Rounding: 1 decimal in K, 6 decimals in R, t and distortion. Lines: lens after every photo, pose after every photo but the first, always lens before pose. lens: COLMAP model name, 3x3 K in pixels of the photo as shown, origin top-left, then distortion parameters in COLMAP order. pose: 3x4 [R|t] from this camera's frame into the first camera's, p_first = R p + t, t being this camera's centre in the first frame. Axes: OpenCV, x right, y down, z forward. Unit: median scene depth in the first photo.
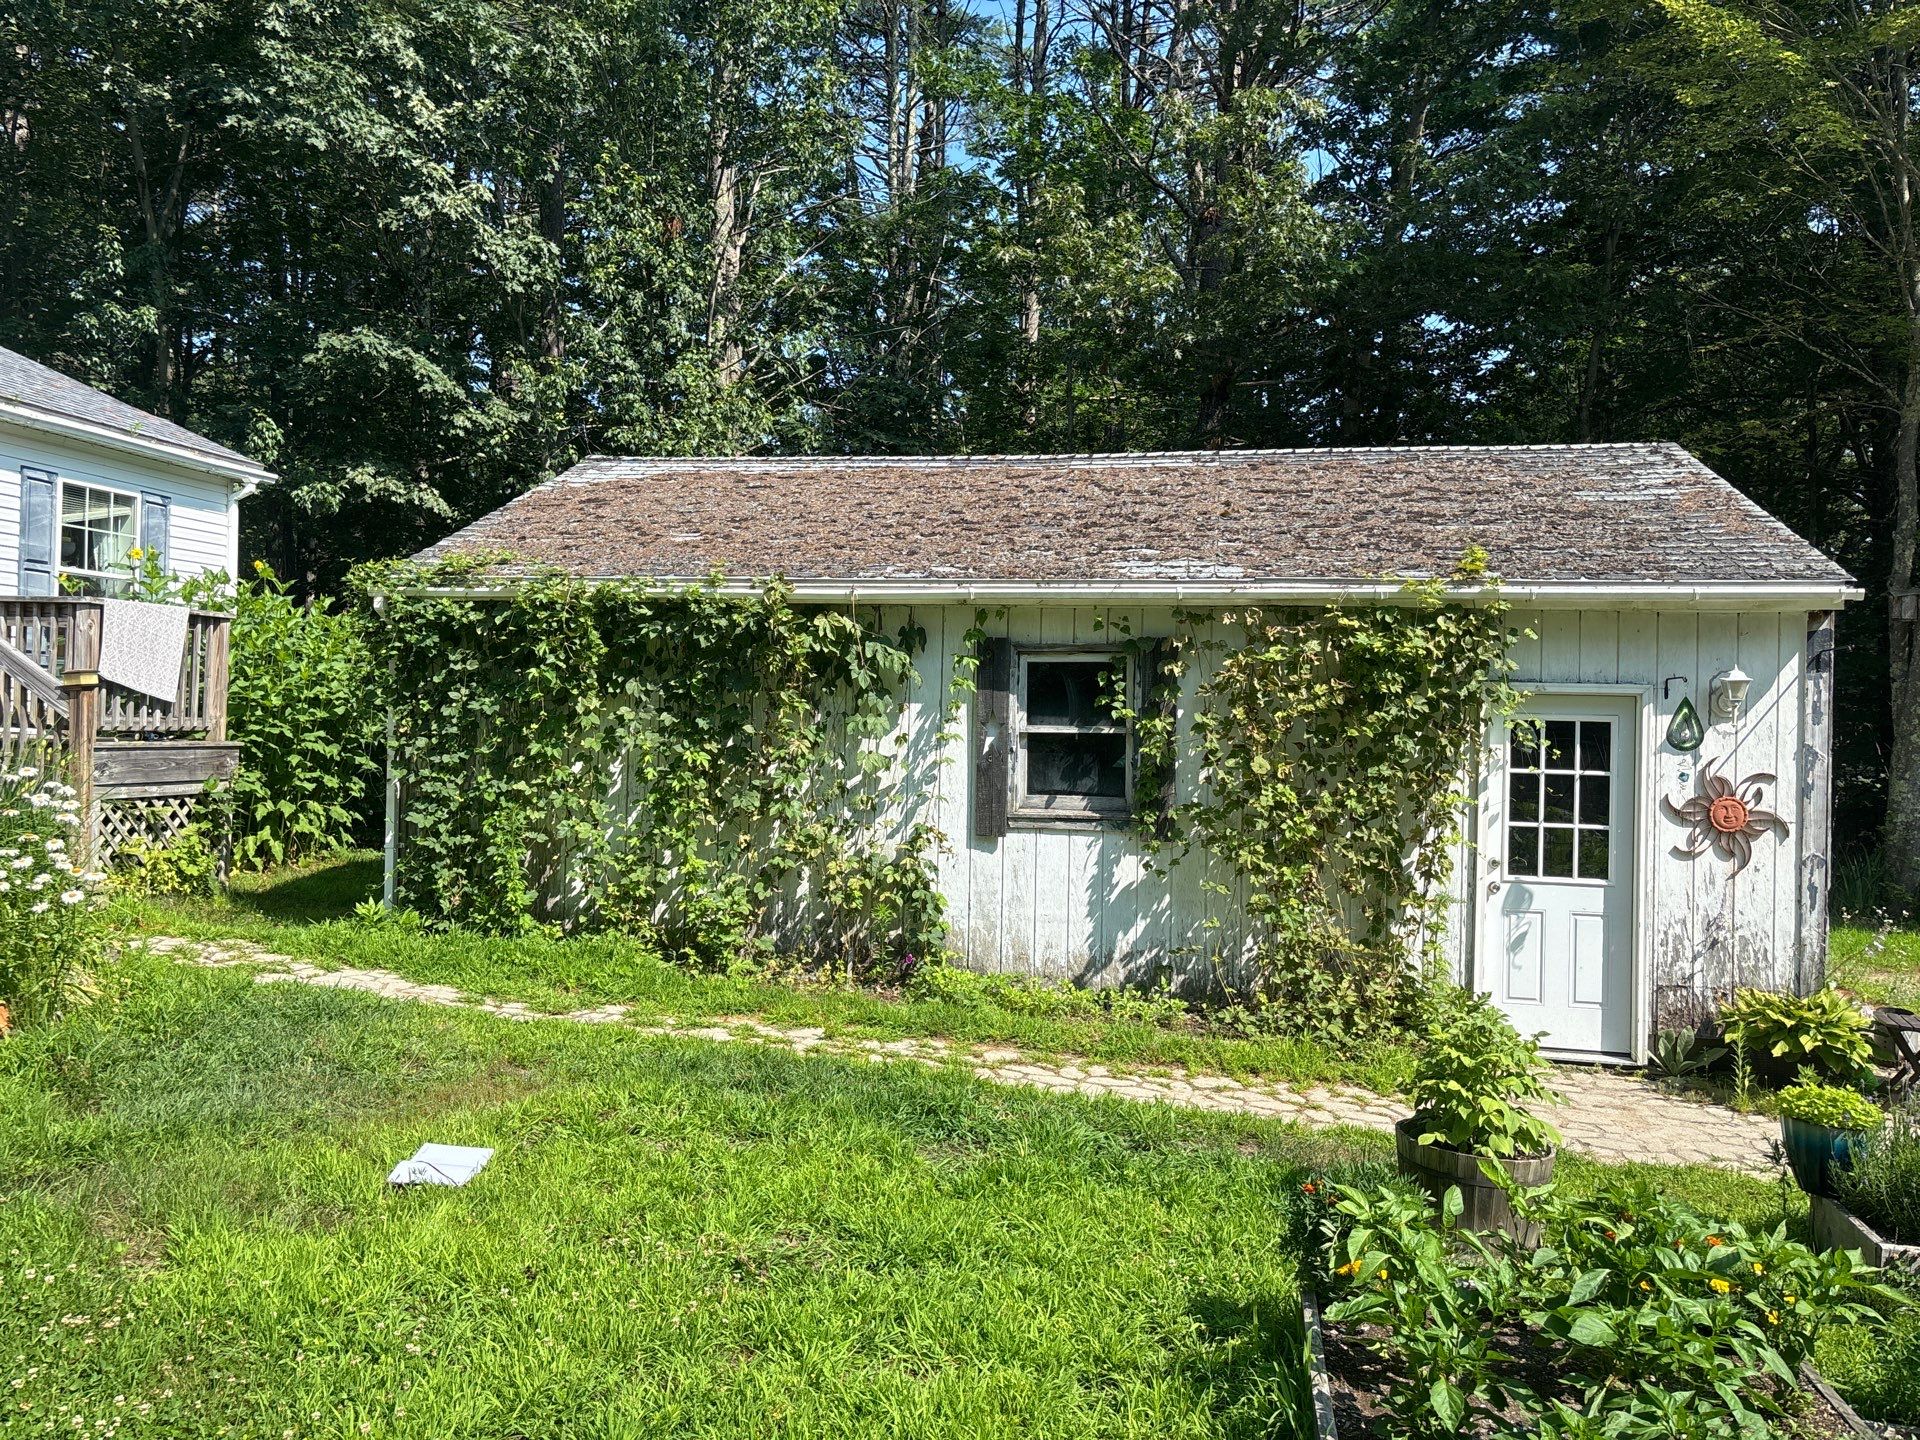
lens RADIAL K [[1406.2, 0, 952.7], [0, 1406.2, 713.2], [0, 0, 1]] dist [0.091653, -0.132979]
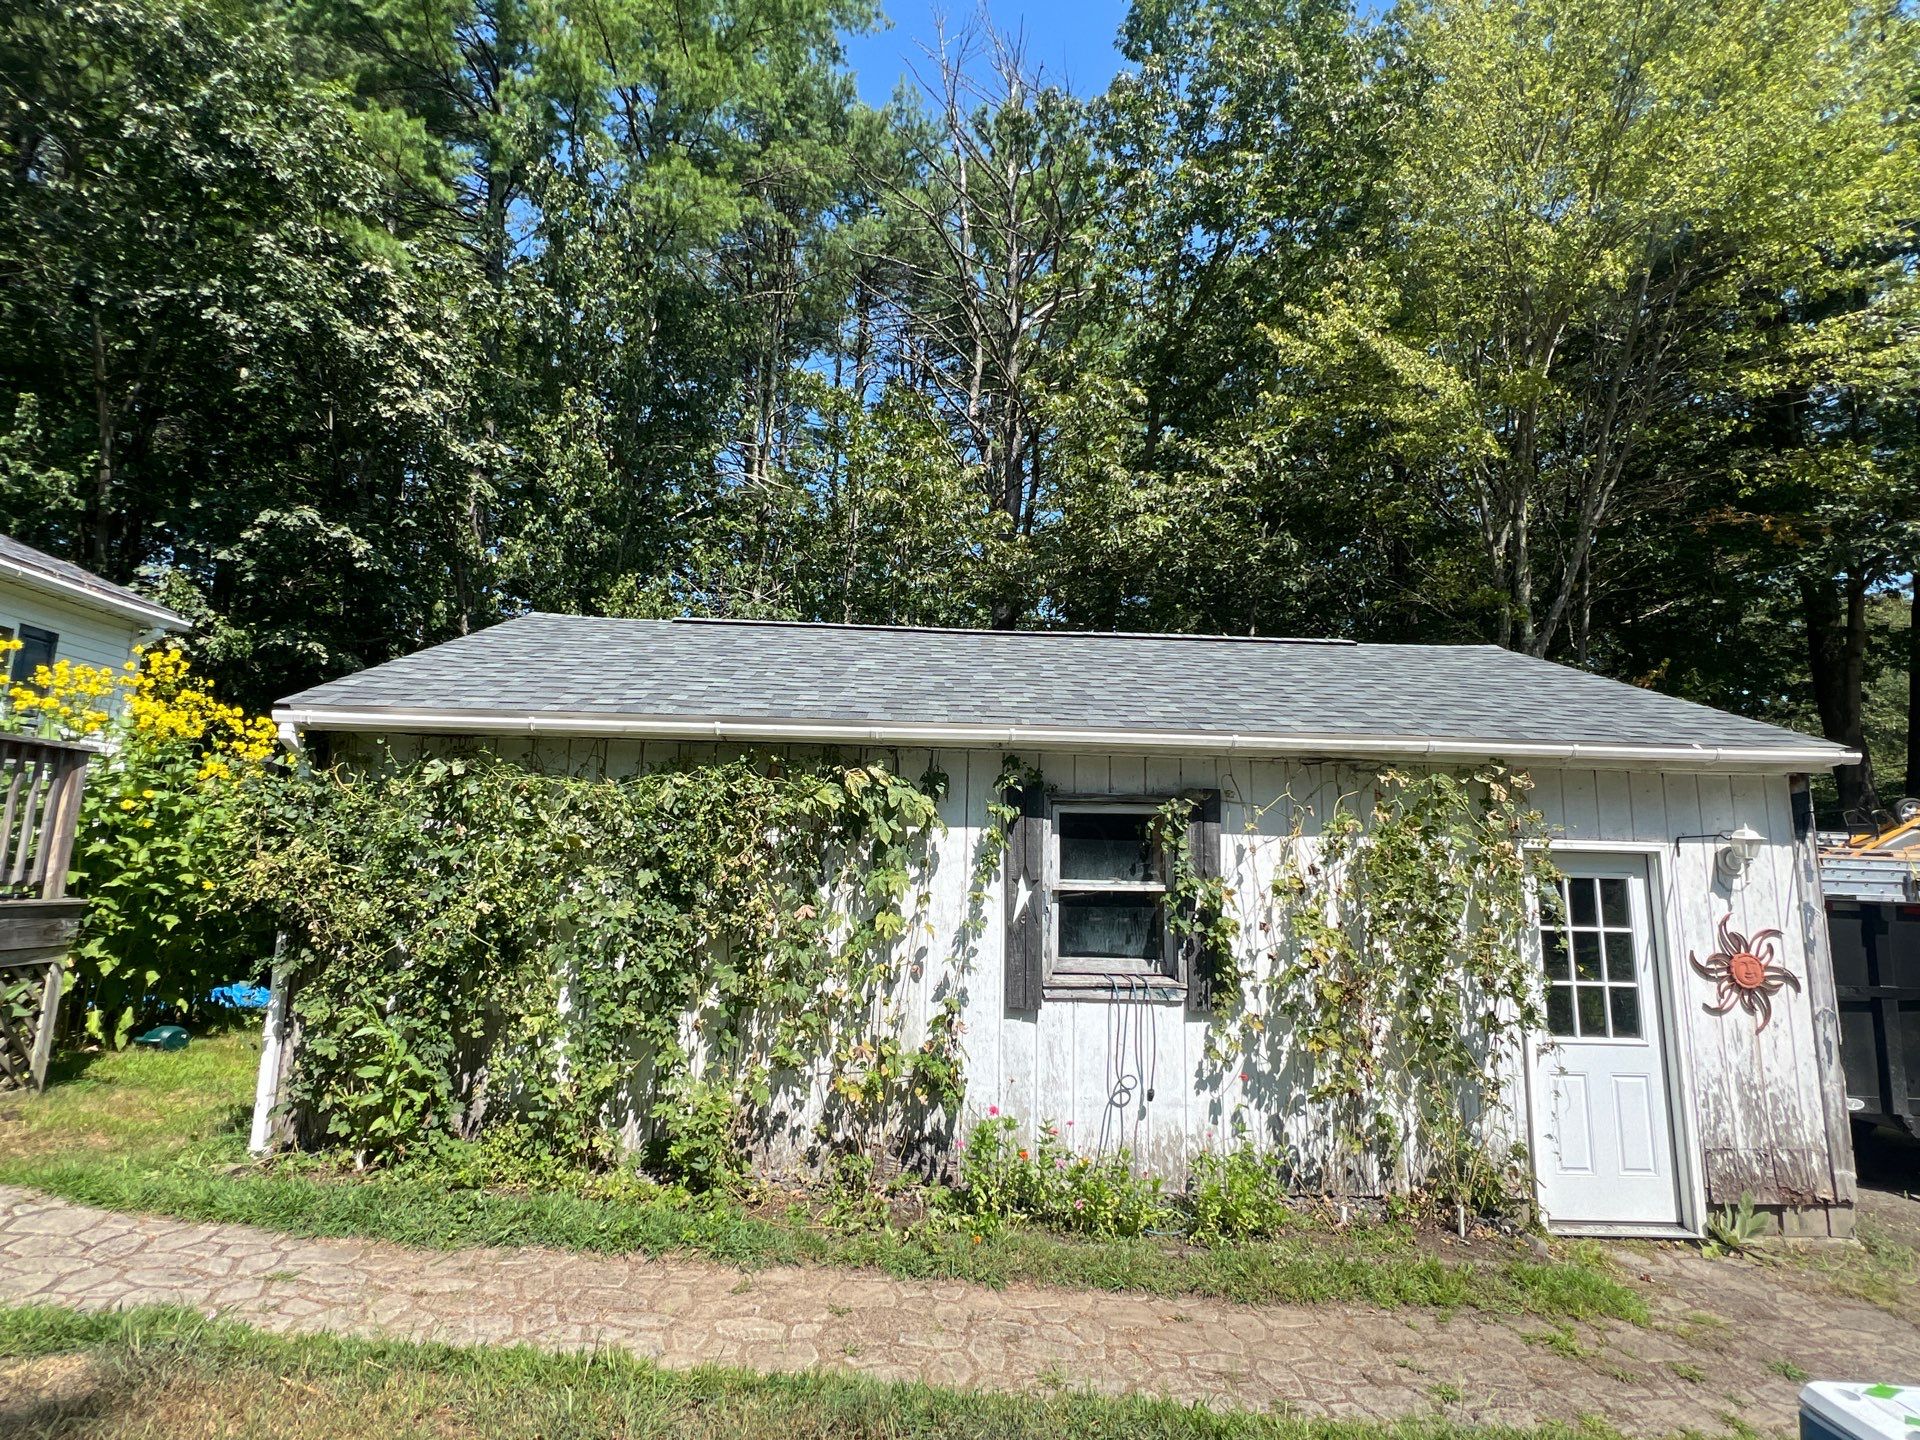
lens RADIAL K [[989.3, 0, 963.3], [0, 989.3, 712.8], [0, 0, 1]] dist [-0.005317, 0.000026]
pose [[0.976535, 0.038871, 0.211824, -0.155484], [-0.003476, 0.986293, -0.164968, 0.007101], [-0.215333, 0.160360, 0.963284, 0.387885]]
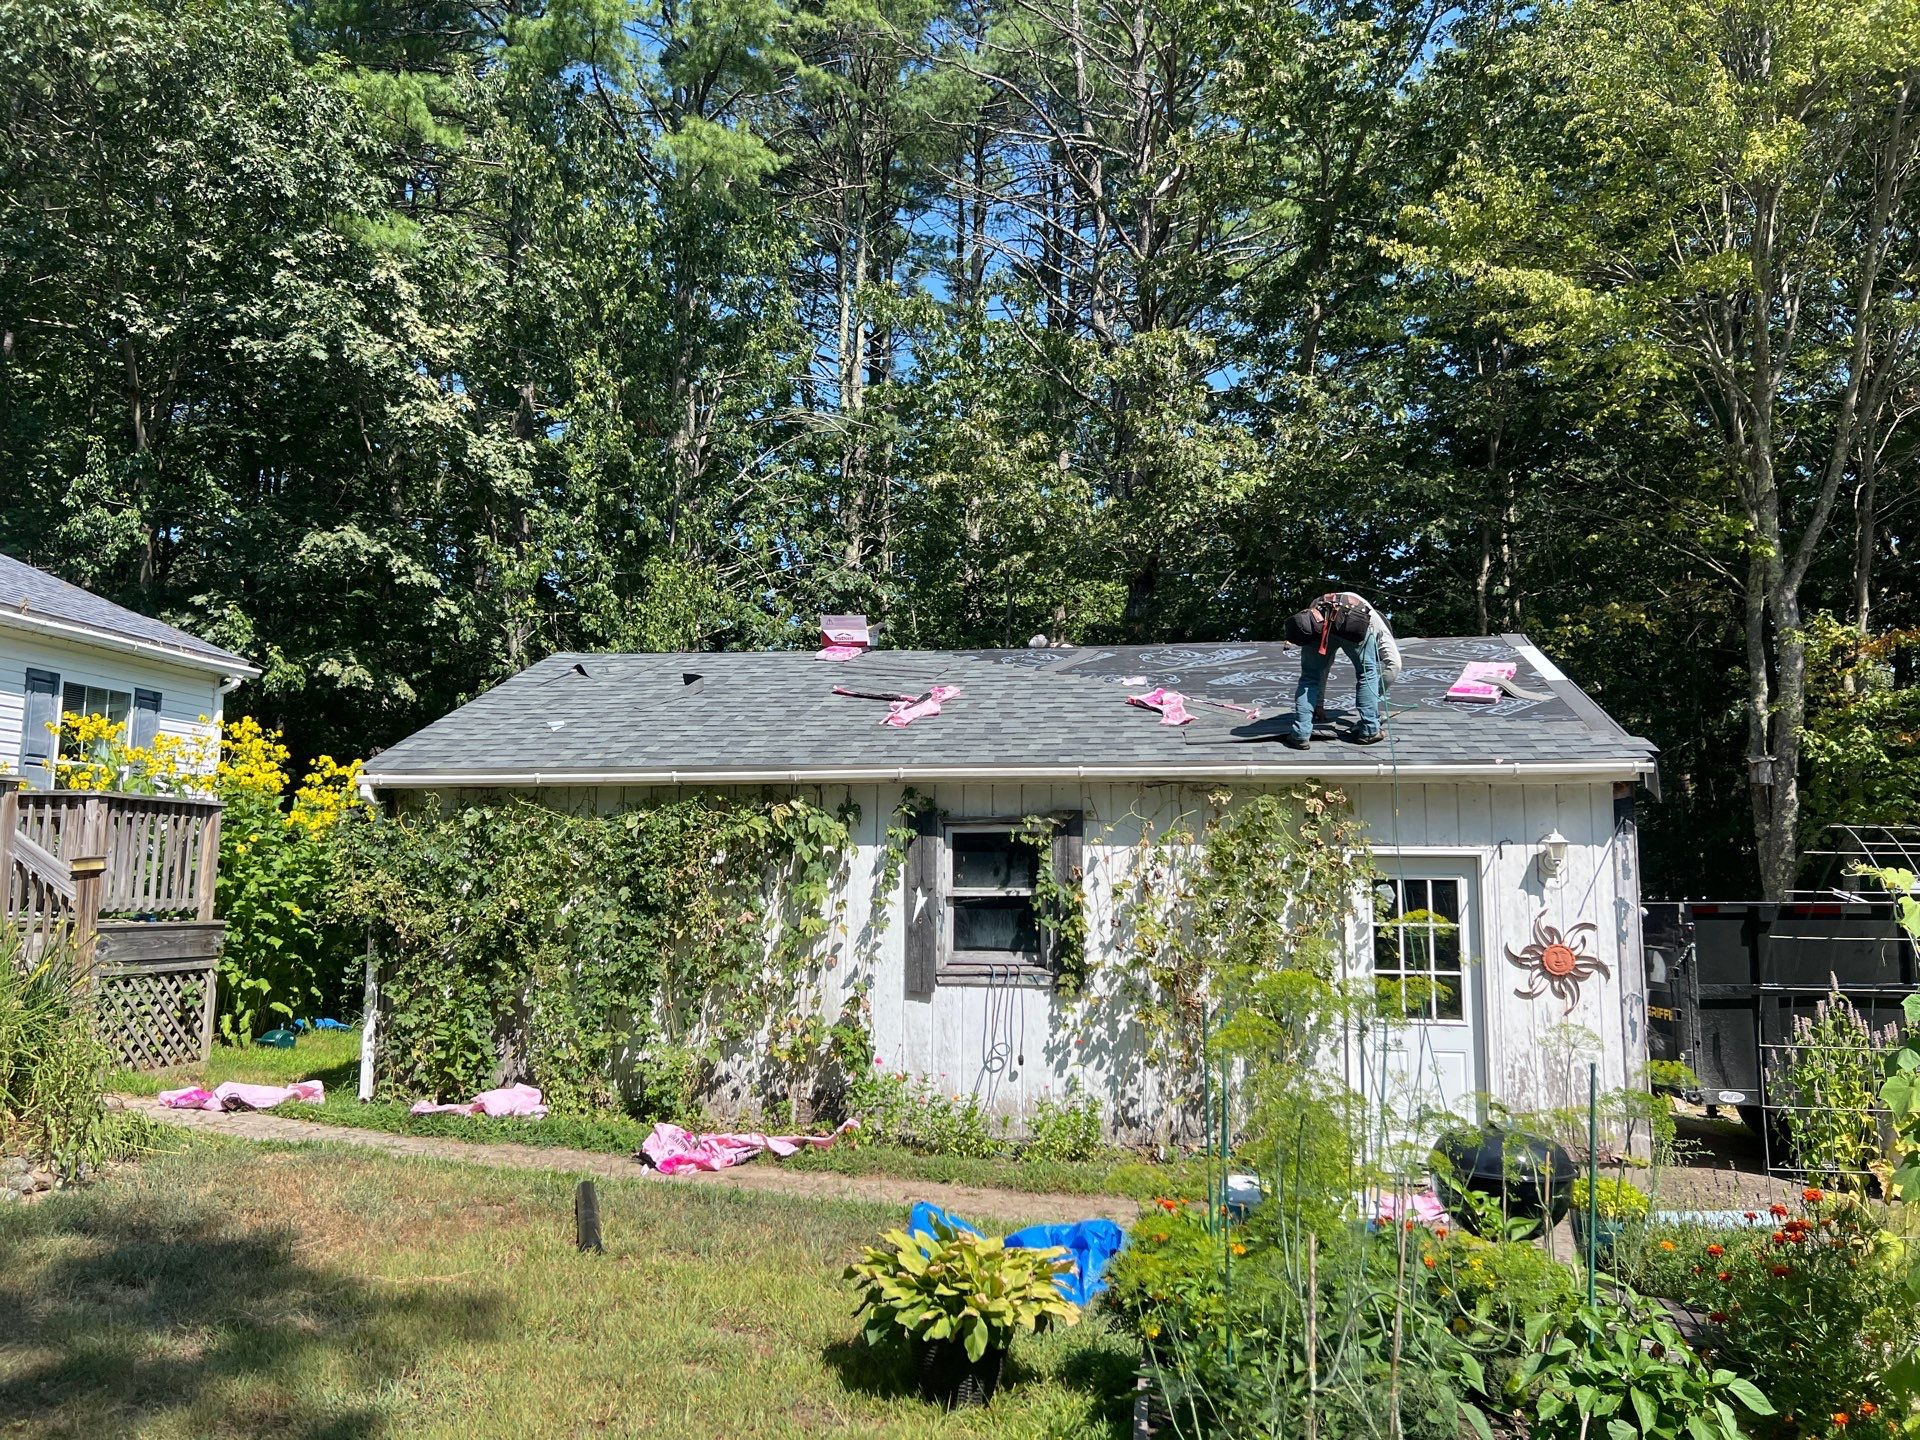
lens RADIAL K [[1599.1, 0, 1013.9], [0, 1599.1, 683.7], [0, 0, 1]] dist [0.143254, -0.372154]
pose [[0.999532, -0.008962, 0.029263, 0.065436], [0.013011, 0.989888, -0.141251, 0.028340], [-0.027701, 0.141565, 0.989541, -0.293958]]
